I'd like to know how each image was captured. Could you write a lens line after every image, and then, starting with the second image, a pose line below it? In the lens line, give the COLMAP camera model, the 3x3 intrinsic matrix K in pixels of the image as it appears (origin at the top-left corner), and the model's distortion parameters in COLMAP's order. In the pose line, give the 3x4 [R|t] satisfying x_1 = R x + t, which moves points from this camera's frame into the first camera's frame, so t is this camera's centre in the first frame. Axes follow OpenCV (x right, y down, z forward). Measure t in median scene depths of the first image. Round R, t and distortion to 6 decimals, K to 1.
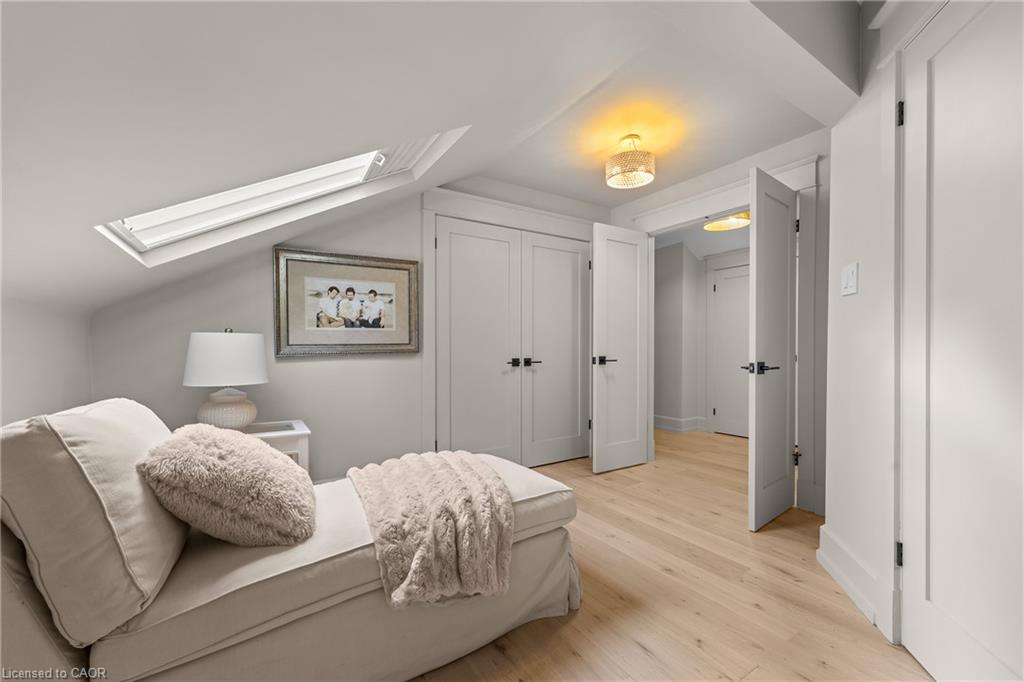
lens RADIAL K [[415.7, 0, 516.0], [0, 415.7, 345.6], [0, 0, 1]] dist [-0.000464, -0.000065]
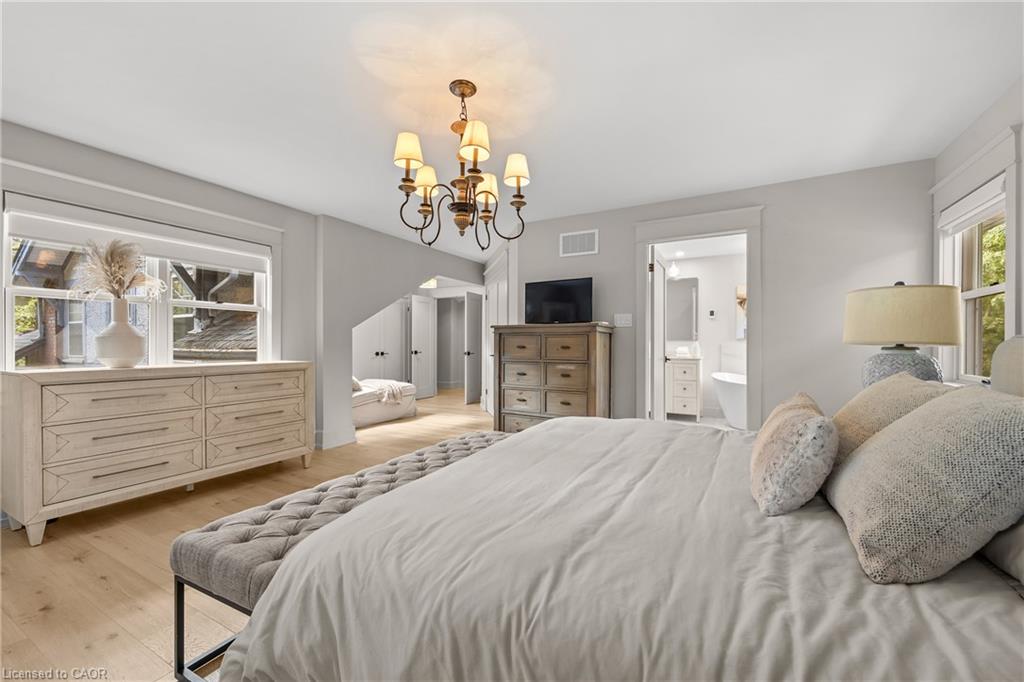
lens RADIAL K [[415.7, 0, 514.7], [0, 415.7, 342.4], [0, 0, 1]] dist [-0.000464, -0.000065]
pose [[0.879027, -0.003053, 0.476762, -0.441841], [0.000957, 0.999989, 0.004638, -0.033010], [-0.476771, -0.003621, 0.879020, -1.406770]]
